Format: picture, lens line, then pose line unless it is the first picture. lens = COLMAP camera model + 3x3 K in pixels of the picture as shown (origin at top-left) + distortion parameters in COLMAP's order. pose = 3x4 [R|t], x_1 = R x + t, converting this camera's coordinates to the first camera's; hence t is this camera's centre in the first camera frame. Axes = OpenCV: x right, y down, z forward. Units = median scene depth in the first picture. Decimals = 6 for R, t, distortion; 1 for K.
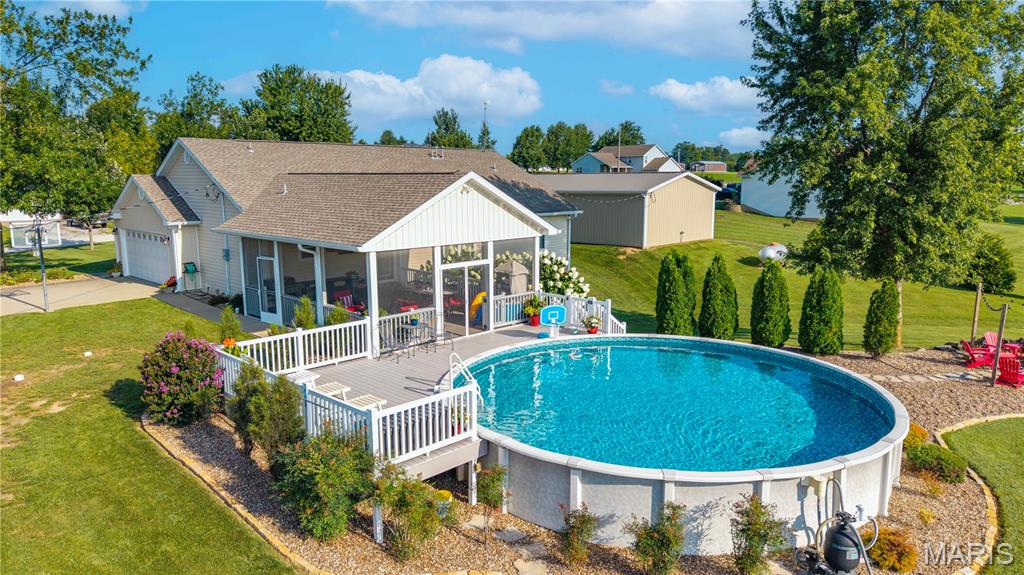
lens RADIAL K [[682.1, 0, 508.5], [0, 682.1, 292.5], [0, 0, 1]] dist [0.031287, -0.032109]
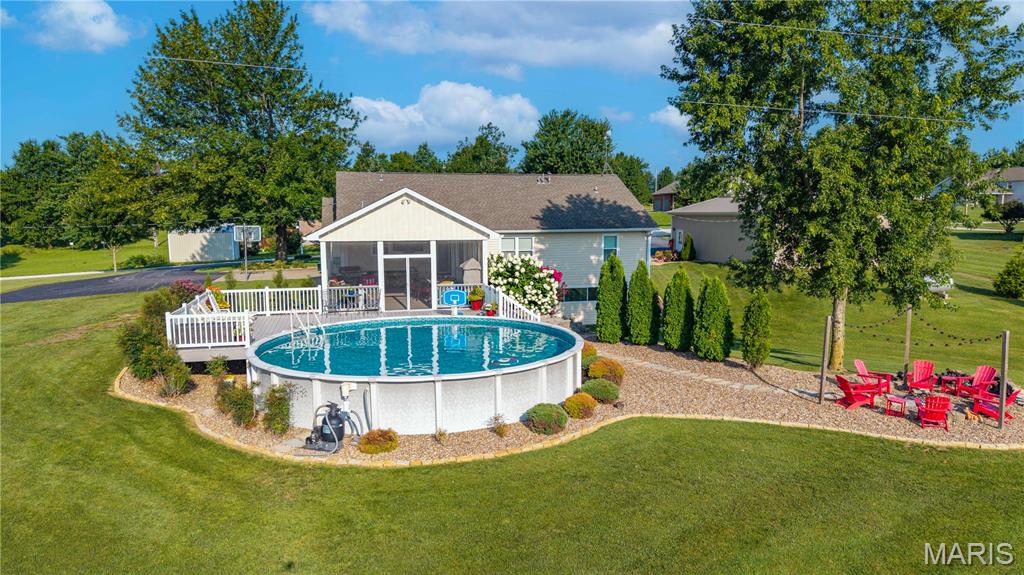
lens RADIAL K [[682.1, 0, 517.0], [0, 682.1, 285.7], [0, 0, 1]] dist [0.031287, -0.032109]
pose [[0.862981, 0.058836, -0.501800, 0.818501], [-0.088257, 0.995480, -0.035063, 0.045811], [0.497469, 0.074546, 0.864273, -0.058474]]
